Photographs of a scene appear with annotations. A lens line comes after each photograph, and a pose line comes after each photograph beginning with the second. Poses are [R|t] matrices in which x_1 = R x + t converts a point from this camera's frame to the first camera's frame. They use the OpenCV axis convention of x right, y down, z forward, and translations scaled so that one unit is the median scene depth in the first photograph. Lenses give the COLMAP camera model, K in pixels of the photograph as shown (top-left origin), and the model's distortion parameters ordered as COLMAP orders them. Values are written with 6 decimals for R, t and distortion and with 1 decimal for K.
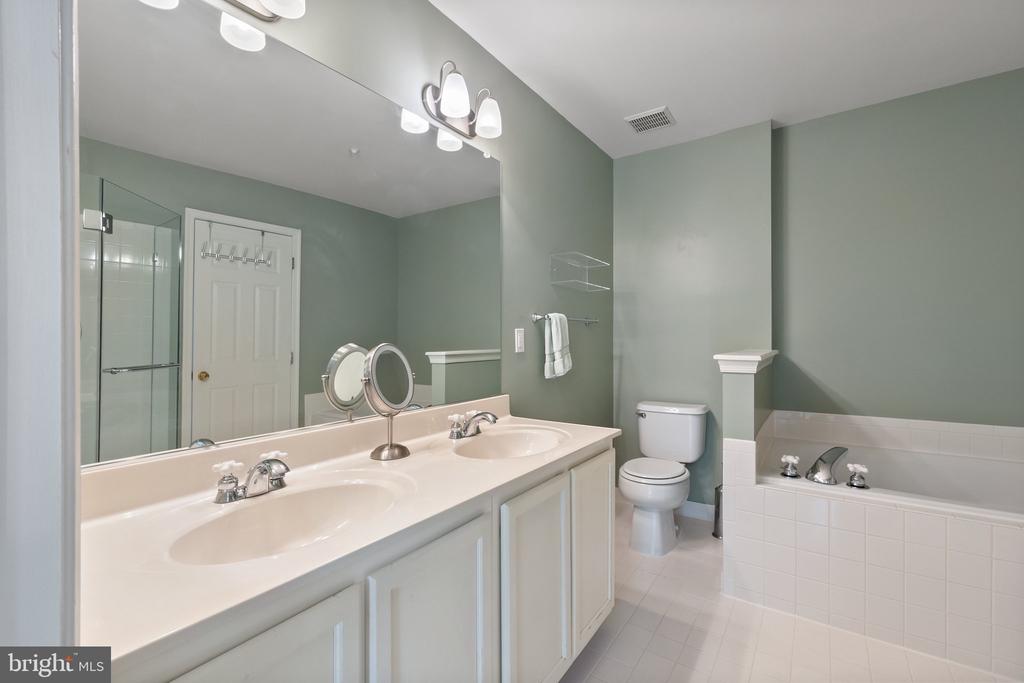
lens RADIAL K [[441.7, 0, 488.3], [0, 441.7, 335.8], [0, 0, 1]] dist [-0.011162, -0.000288]
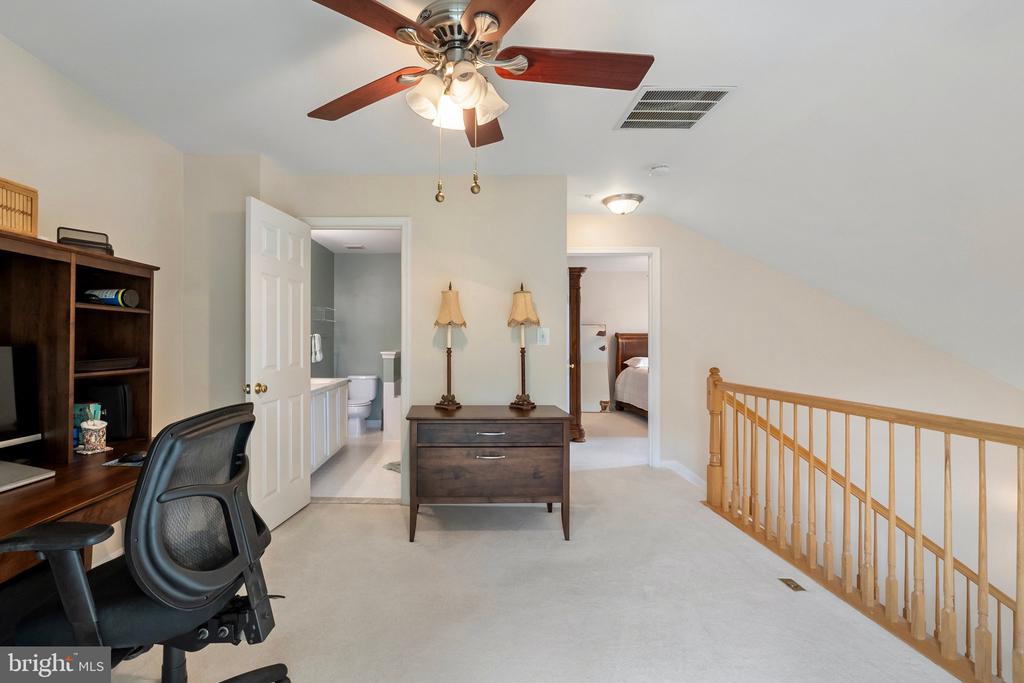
lens RADIAL K [[469.1, 0, 469.9], [0, 469.1, 344.7], [0, 0, 1]] dist [-0.017006, -0.000533]
pose [[0.800663, -0.001781, 0.599113, -0.654043], [-0.003763, 0.999961, 0.008003, -0.017879], [-0.599103, -0.008662, 0.800625, -1.393211]]
